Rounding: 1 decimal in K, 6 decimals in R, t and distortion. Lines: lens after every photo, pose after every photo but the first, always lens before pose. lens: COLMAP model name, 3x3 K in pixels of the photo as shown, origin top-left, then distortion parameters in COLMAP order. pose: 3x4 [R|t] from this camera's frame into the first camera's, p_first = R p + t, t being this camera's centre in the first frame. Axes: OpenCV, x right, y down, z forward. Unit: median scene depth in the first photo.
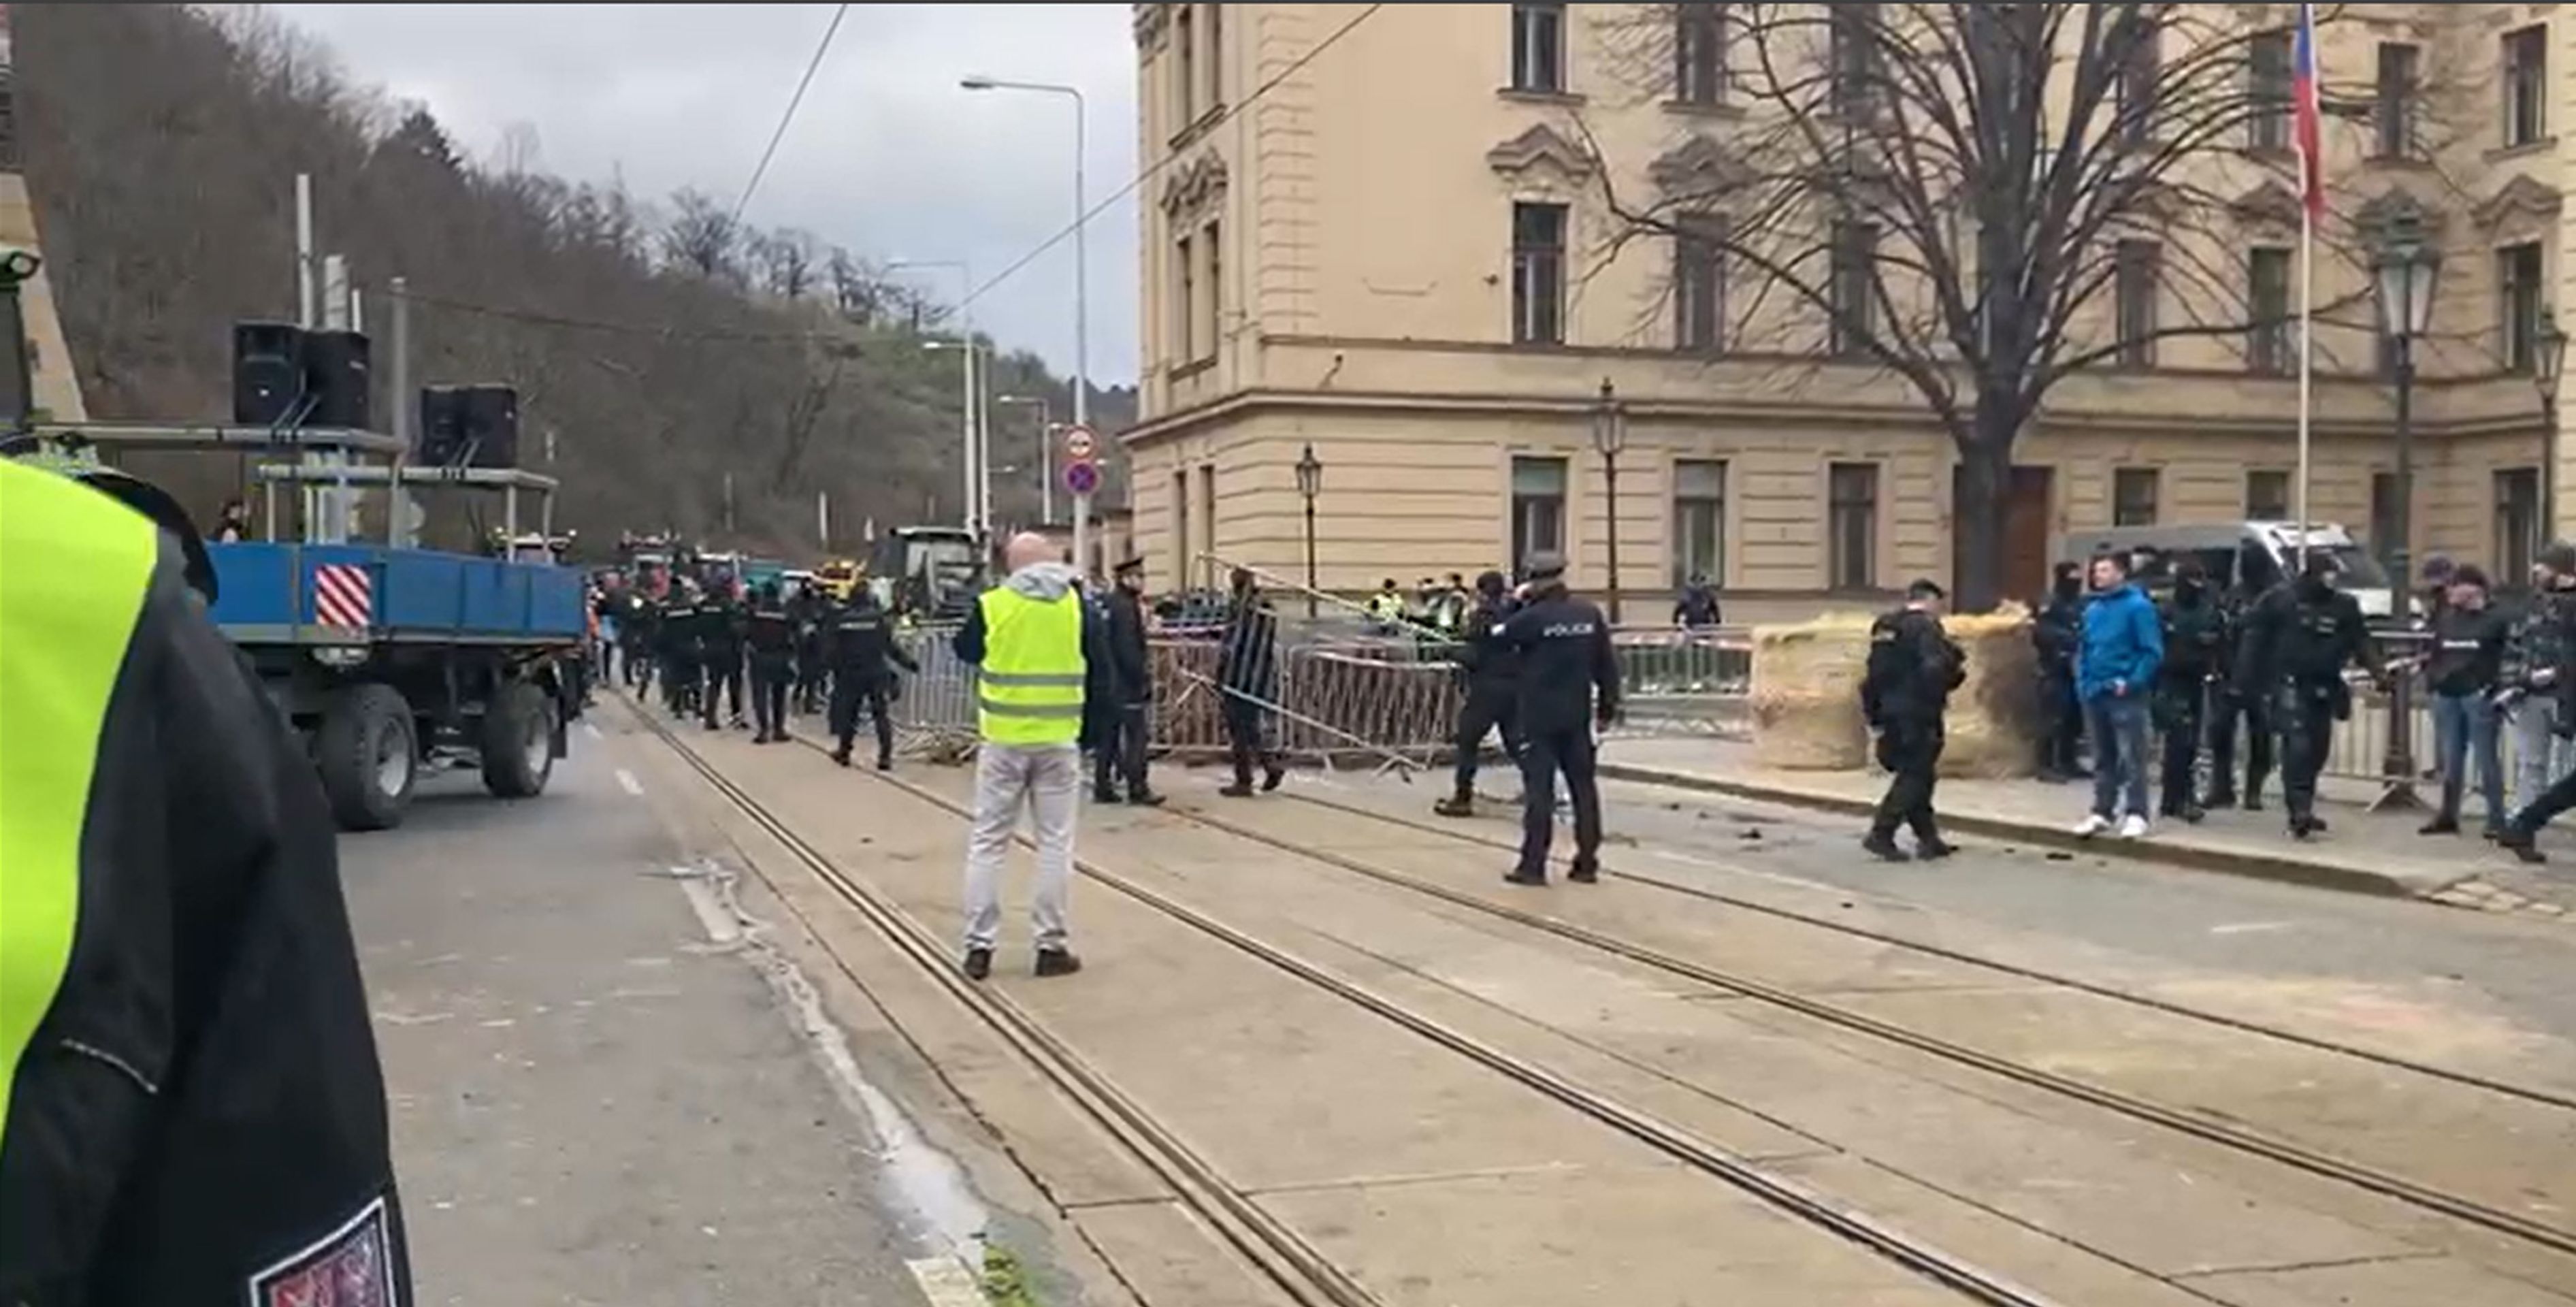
lens RADIAL K [[2389.2, 0, 1288.0], [0, 2389.2, 653.5], [0, 0, 1]] dist [0.009317, -0.002396]
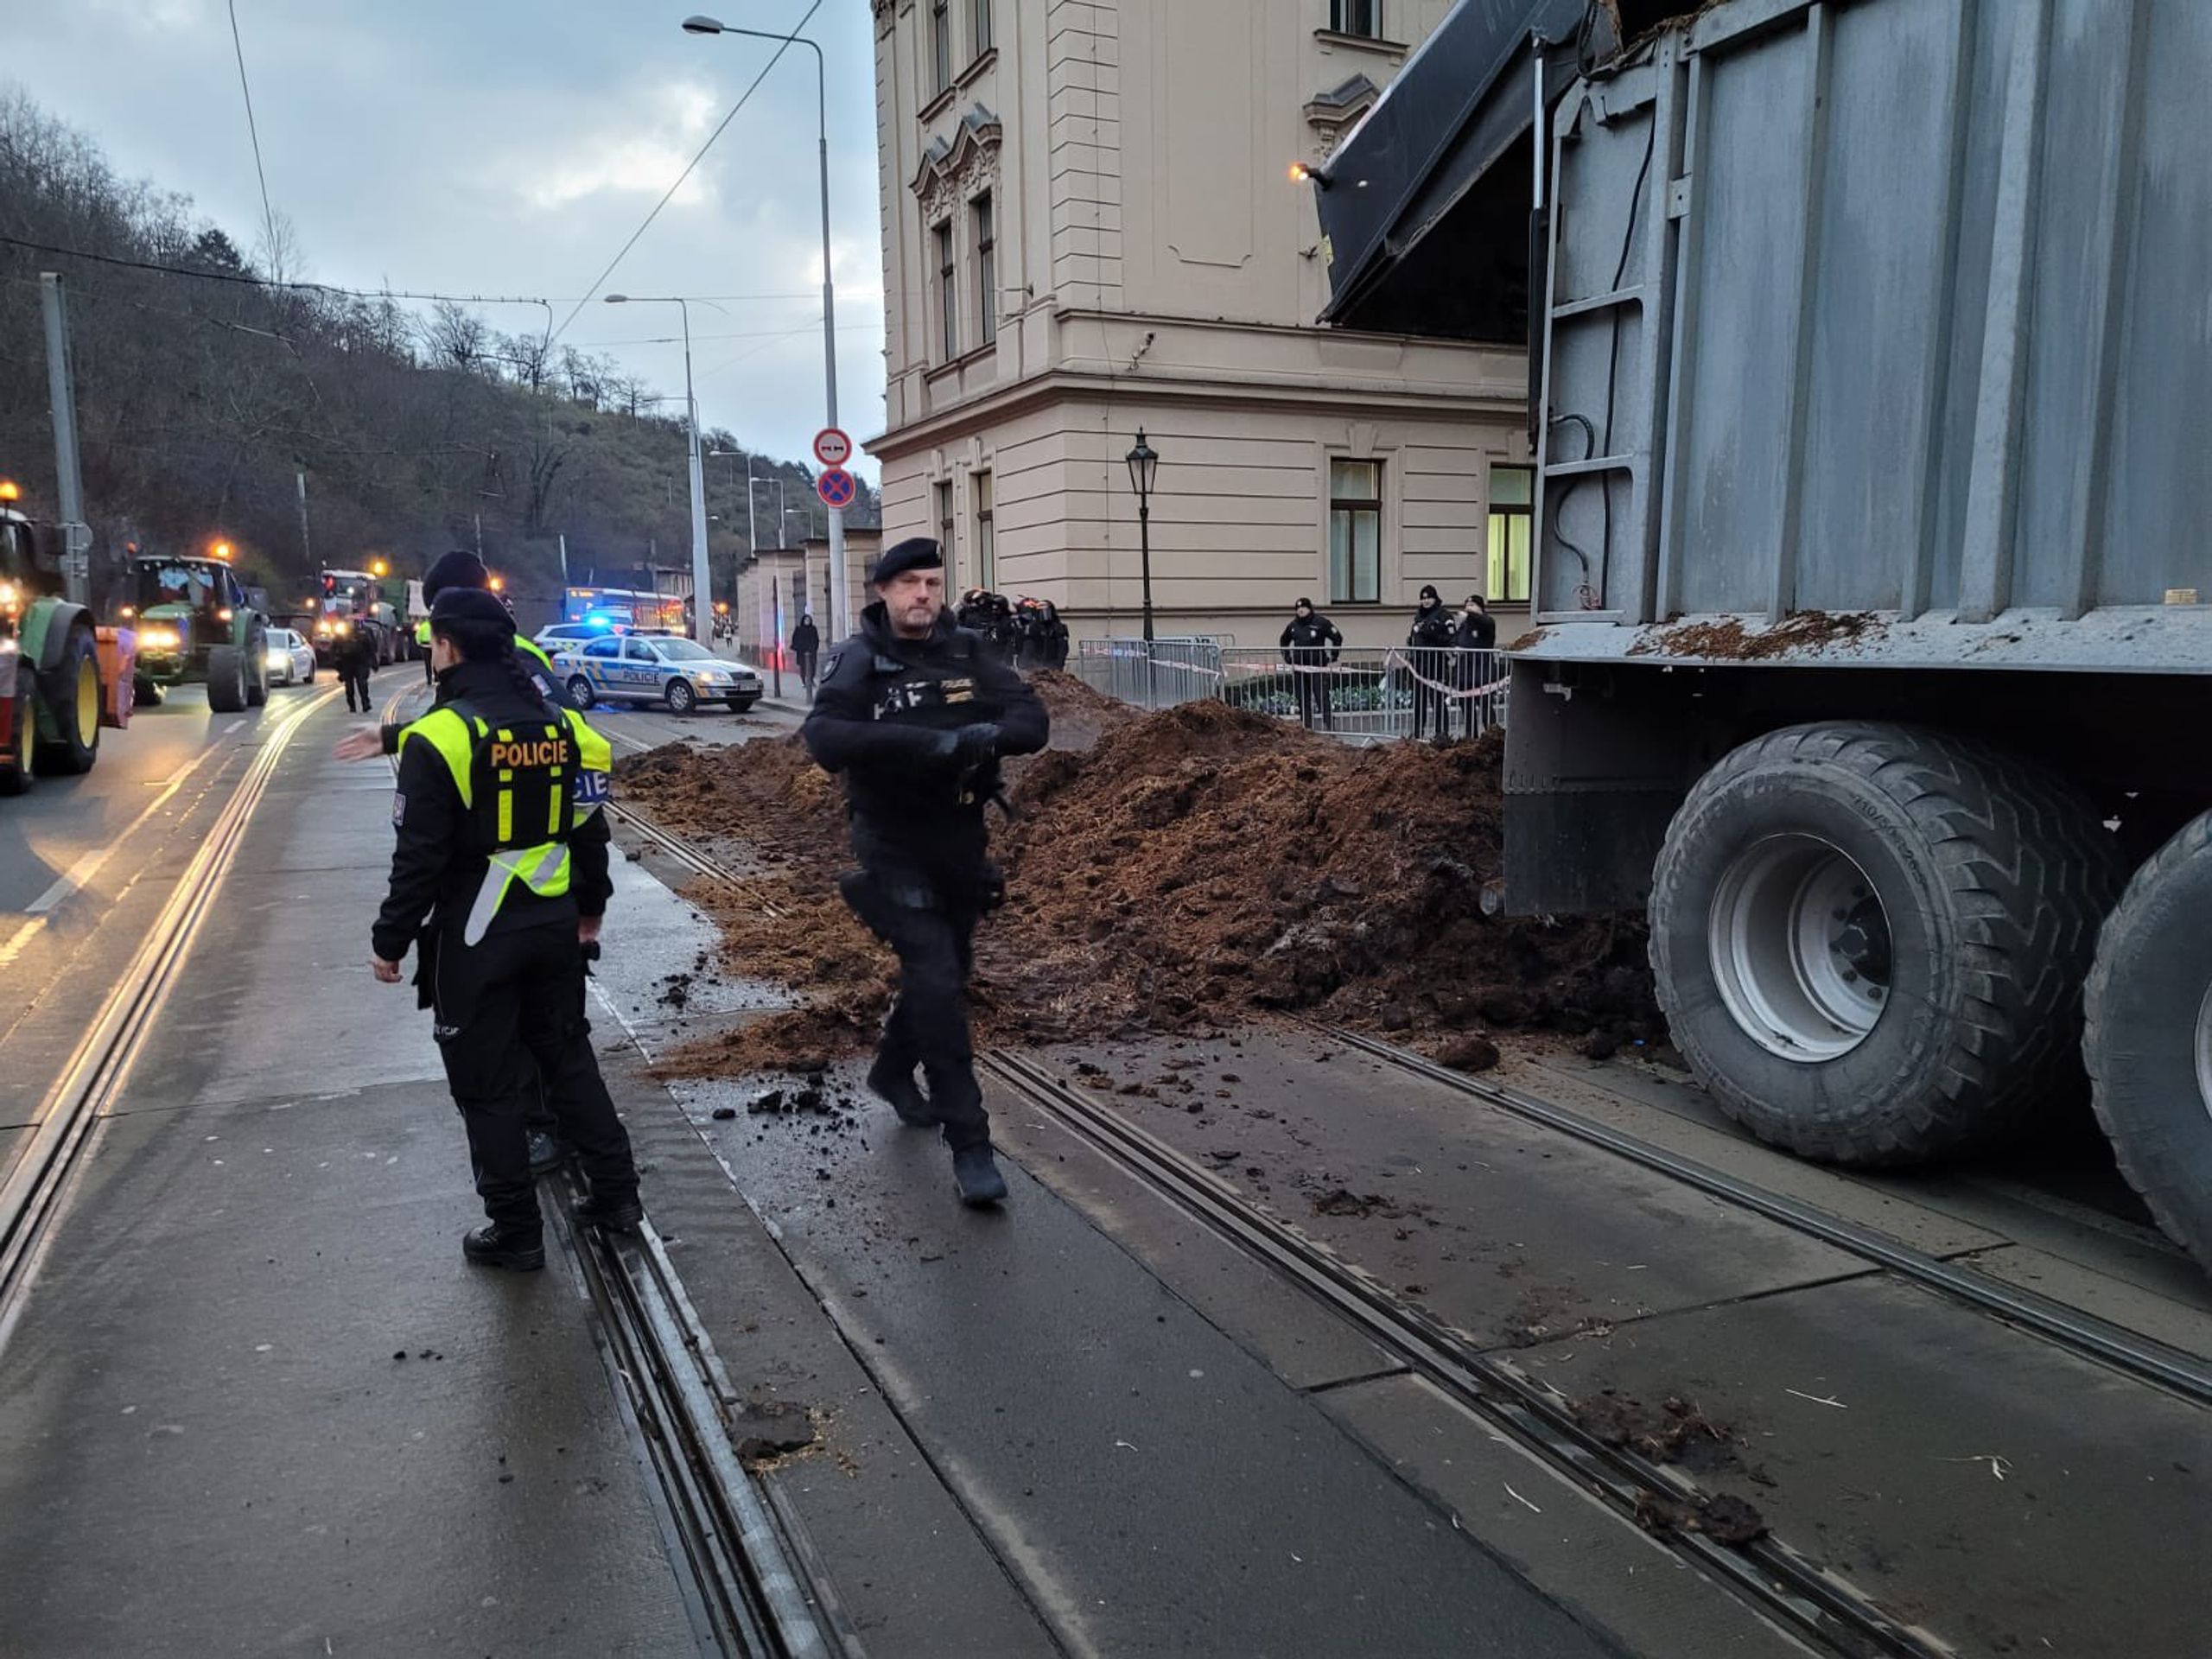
lens RADIAL K [[1609.2, 0, 1106.3], [0, 1609.2, 761.9], [0, 0, 1]] dist [0.051164, 0.000721]
pose [[0.992119, -0.020842, 0.123551, -0.061735], [0.012514, 0.997621, 0.067798, -0.009442], [-0.124670, -0.065717, 0.990020, 0.371091]]
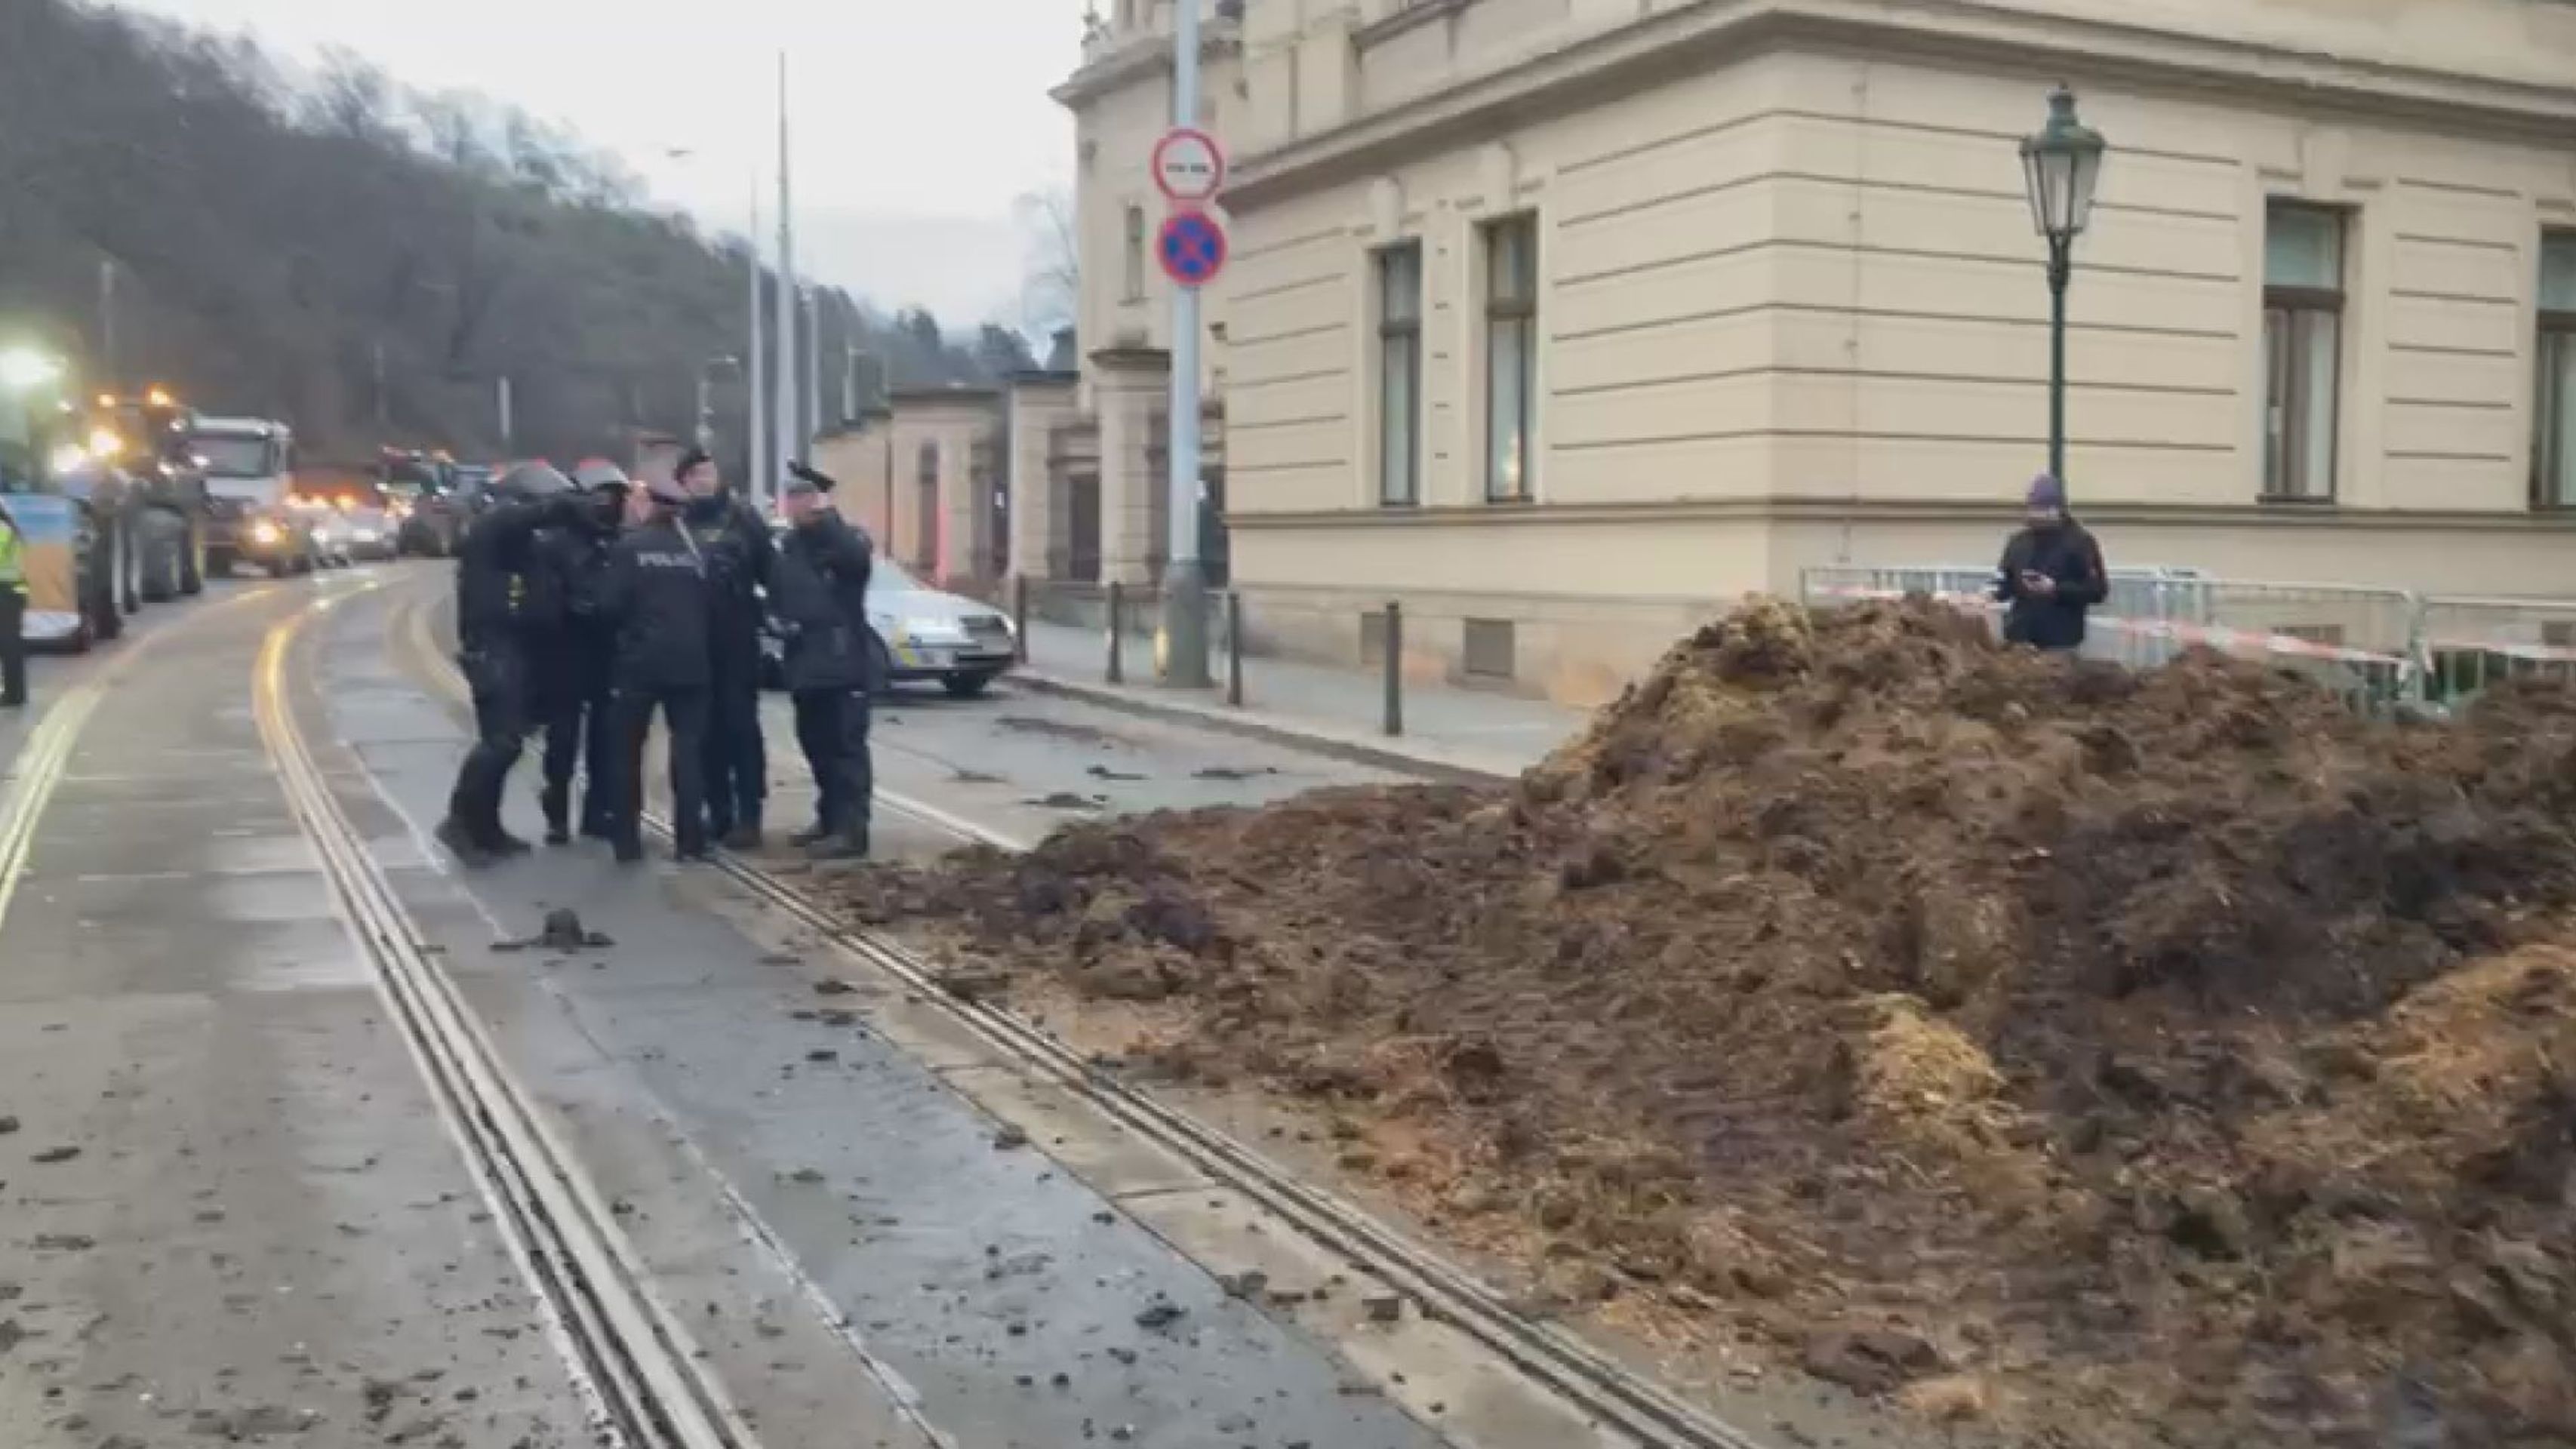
lens RADIAL K [[2290.5, 0, 1287.3], [0, 2290.5, 672.4], [0, 0, 1]] dist [0.112795, -0.215522]
pose [[0.990248, 0.002999, 0.139281, -0.127000], [-0.009024, 0.999050, 0.042640, -0.012260], [-0.139021, -0.043481, 0.989334, 0.562622]]
